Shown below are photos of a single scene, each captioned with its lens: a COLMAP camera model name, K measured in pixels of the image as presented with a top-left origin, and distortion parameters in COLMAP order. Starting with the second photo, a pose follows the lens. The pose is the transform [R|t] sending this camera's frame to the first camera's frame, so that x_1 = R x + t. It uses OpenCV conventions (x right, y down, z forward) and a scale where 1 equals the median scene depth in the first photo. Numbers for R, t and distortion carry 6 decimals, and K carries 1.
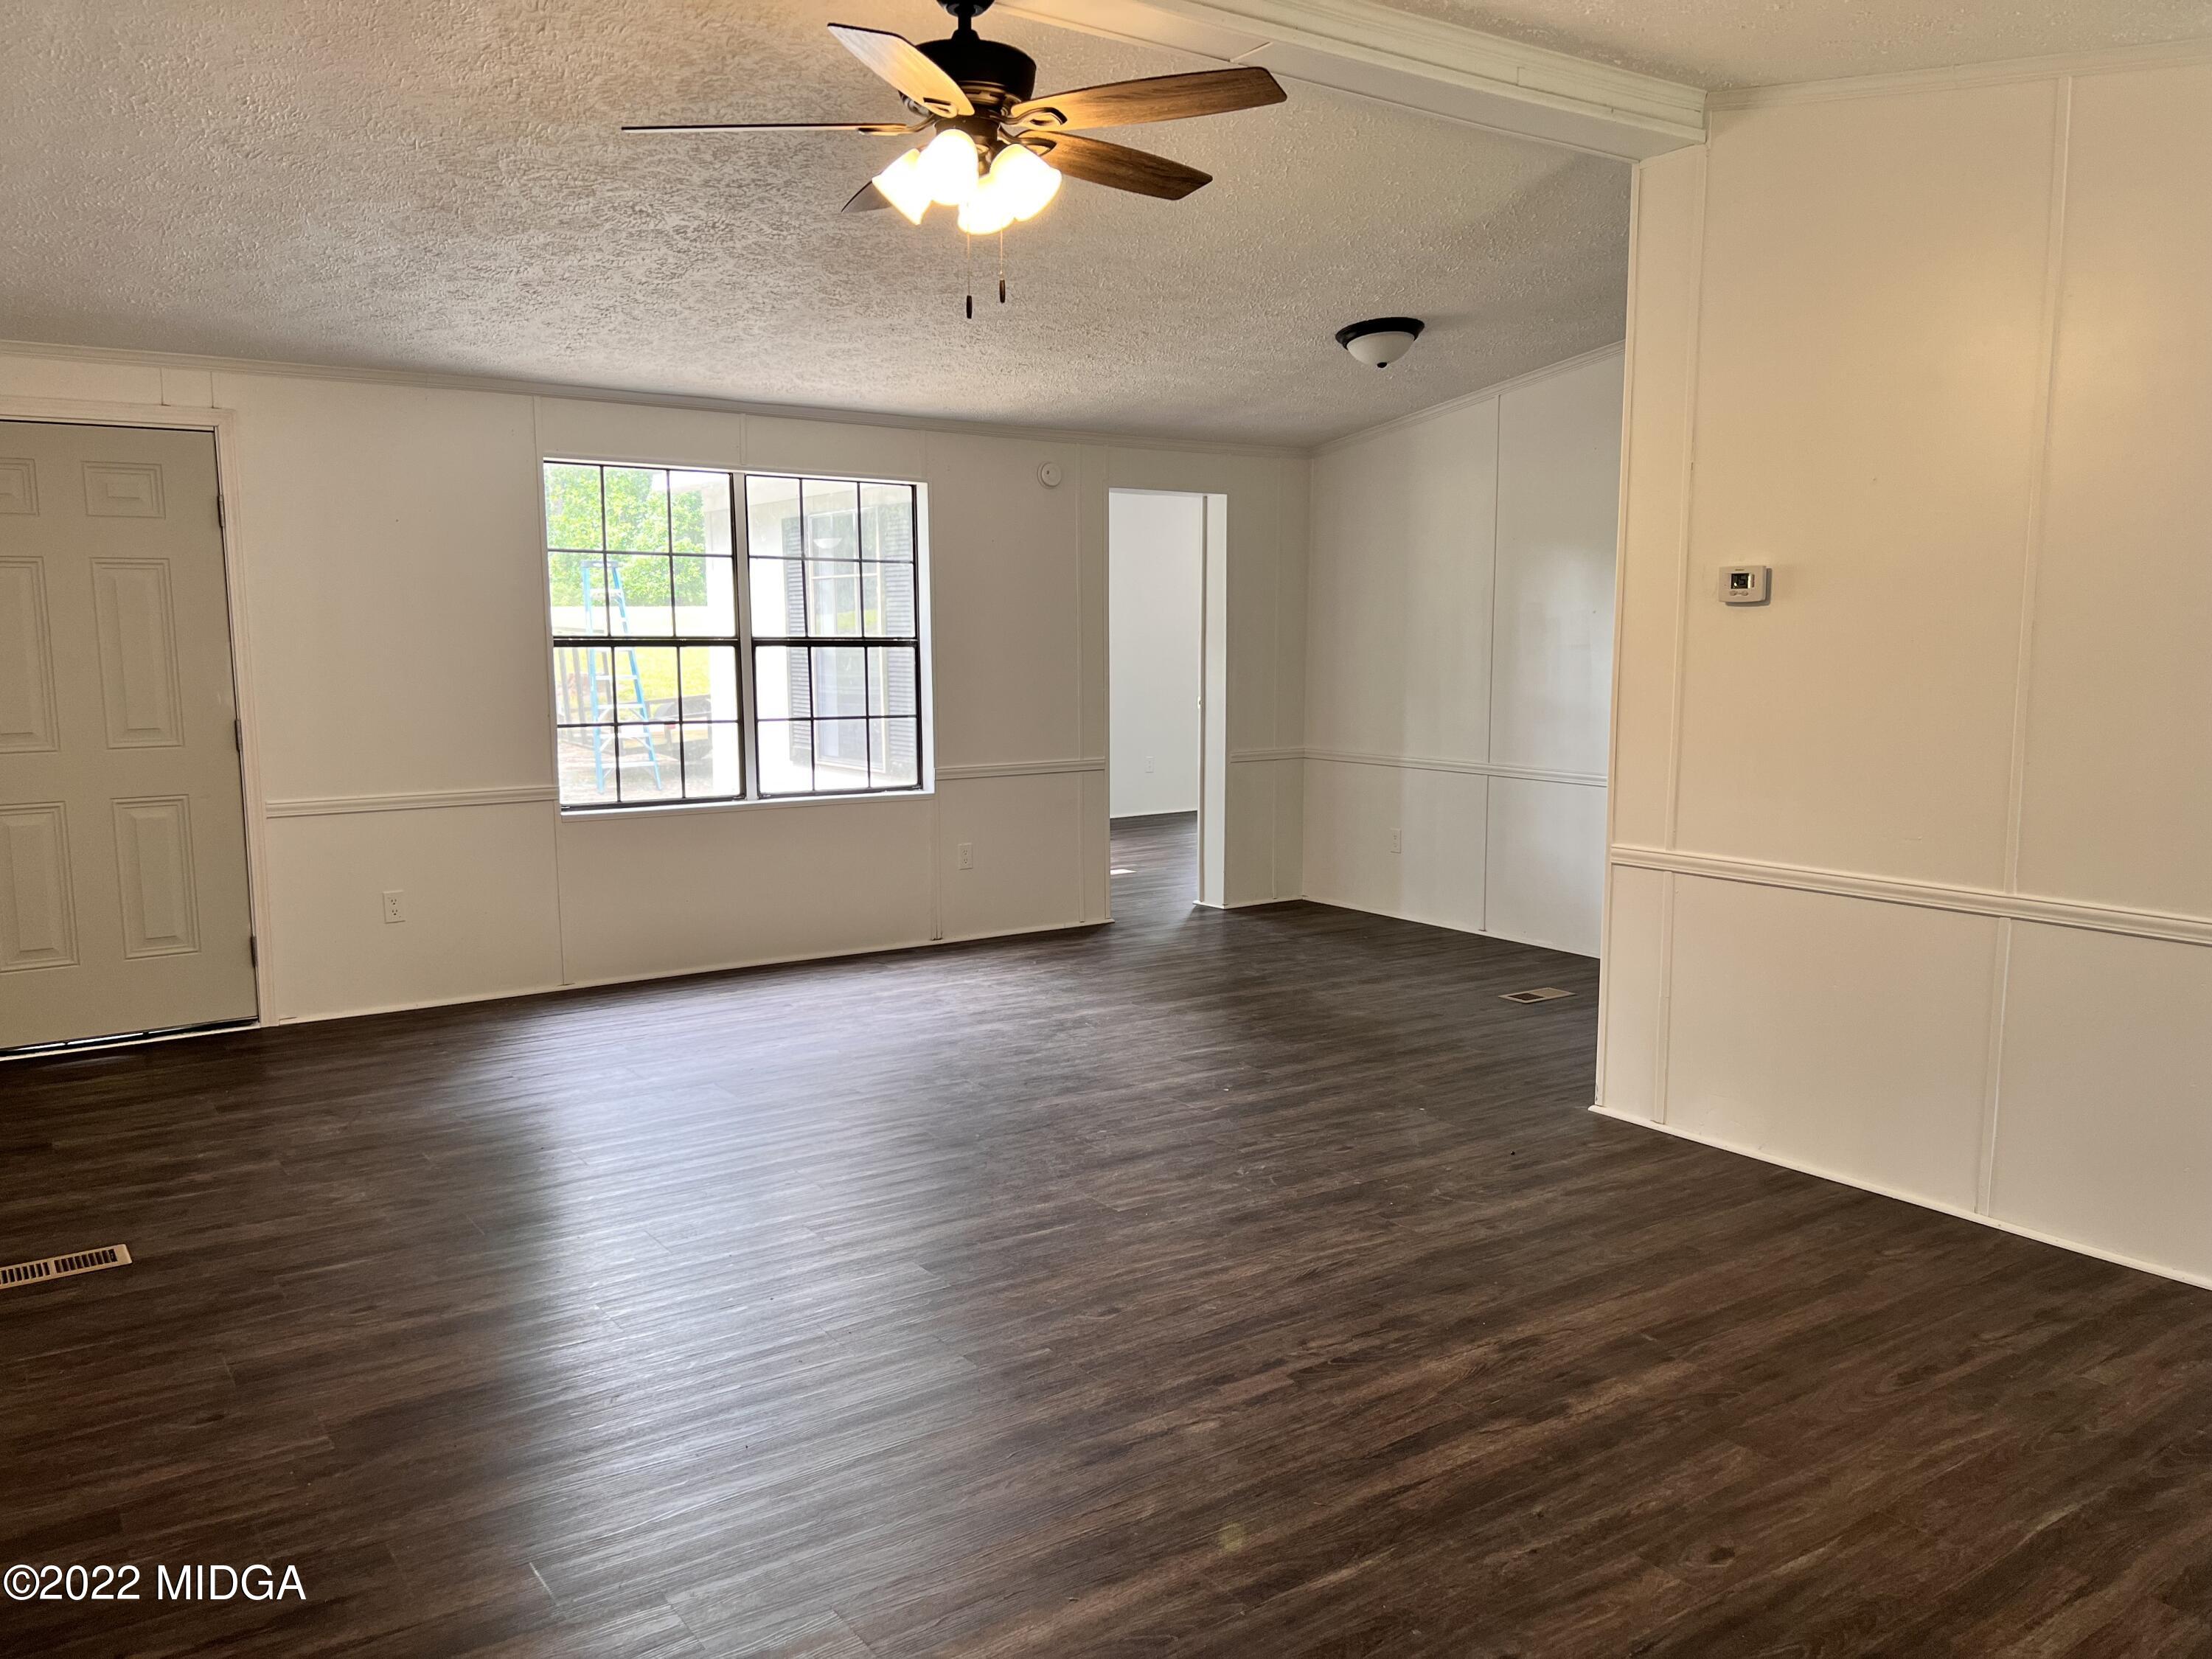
lens RADIAL K [[1663.4, 0, 1086.1], [0, 1663.4, 824.2], [0, 0, 1]] dist [0.044848, -0.048914]
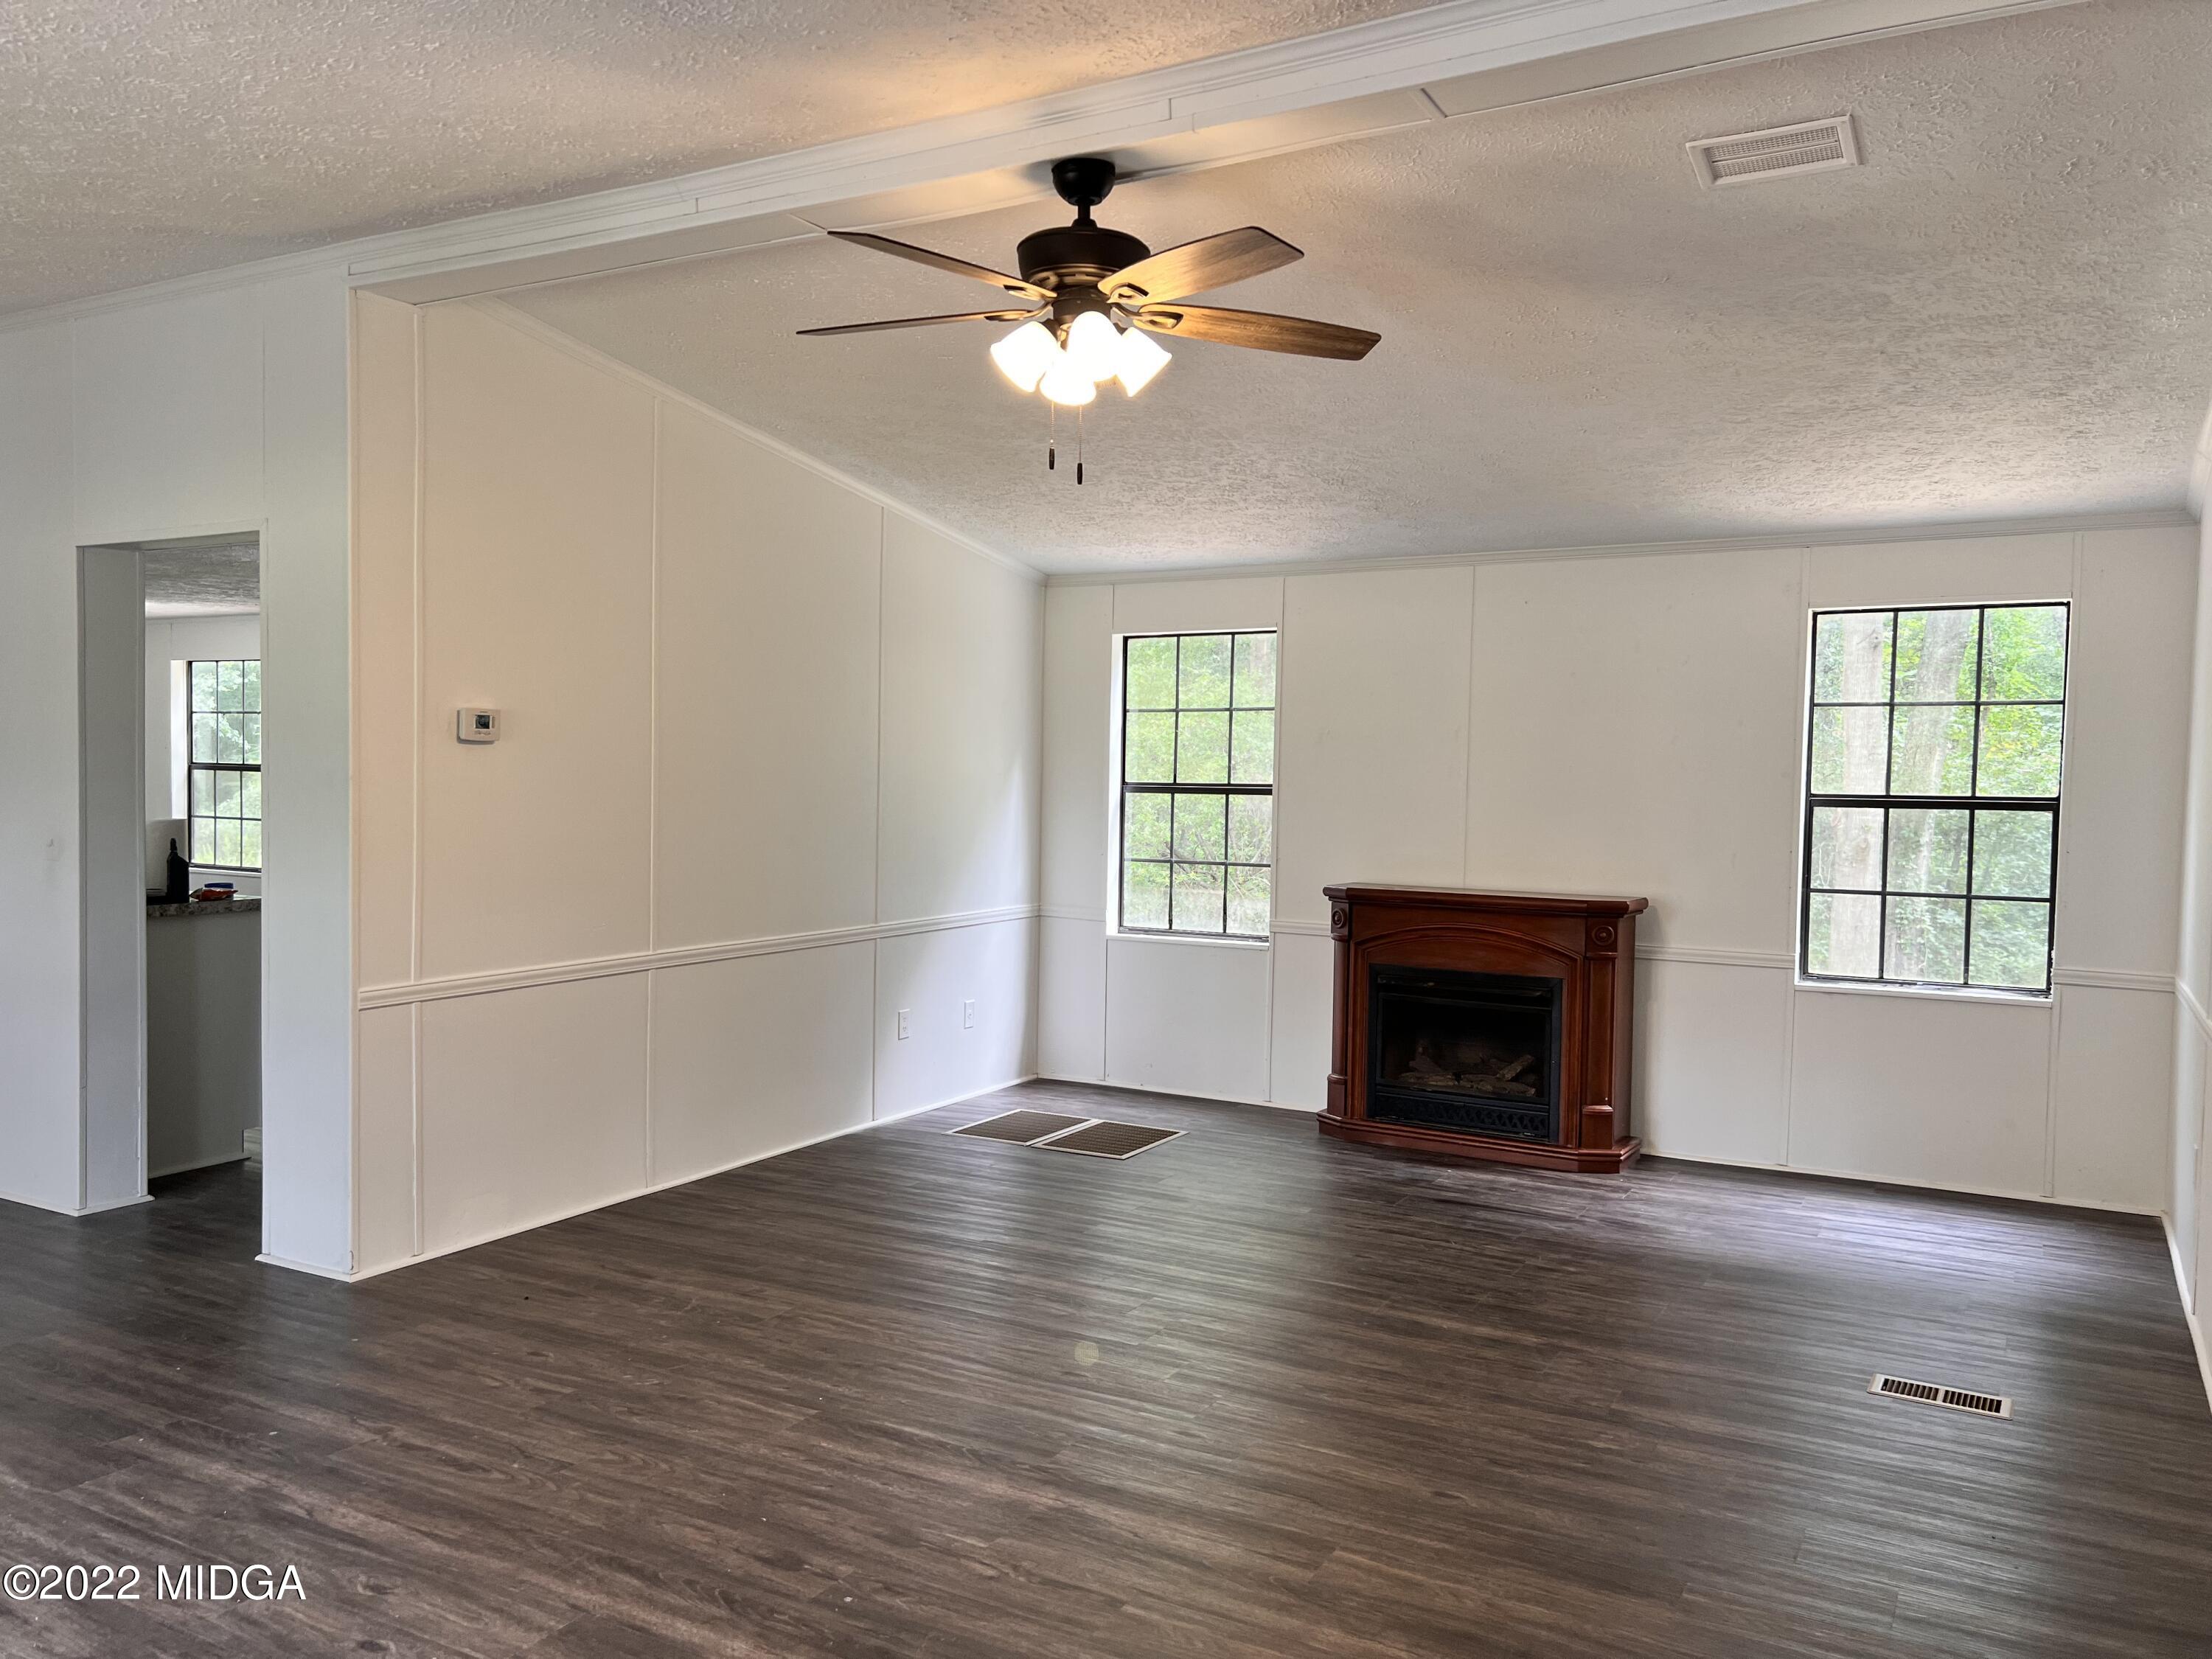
lens RADIAL K [[1663.4, 0, 1093.7], [0, 1663.4, 838.8], [0, 0, 1]] dist [0.044848, -0.048914]
pose [[-0.437669, -0.044374, 0.898040, -0.767029], [0.089536, 0.991666, 0.092637, -0.132343], [-0.894667, 0.120951, -0.430048, 1.106347]]
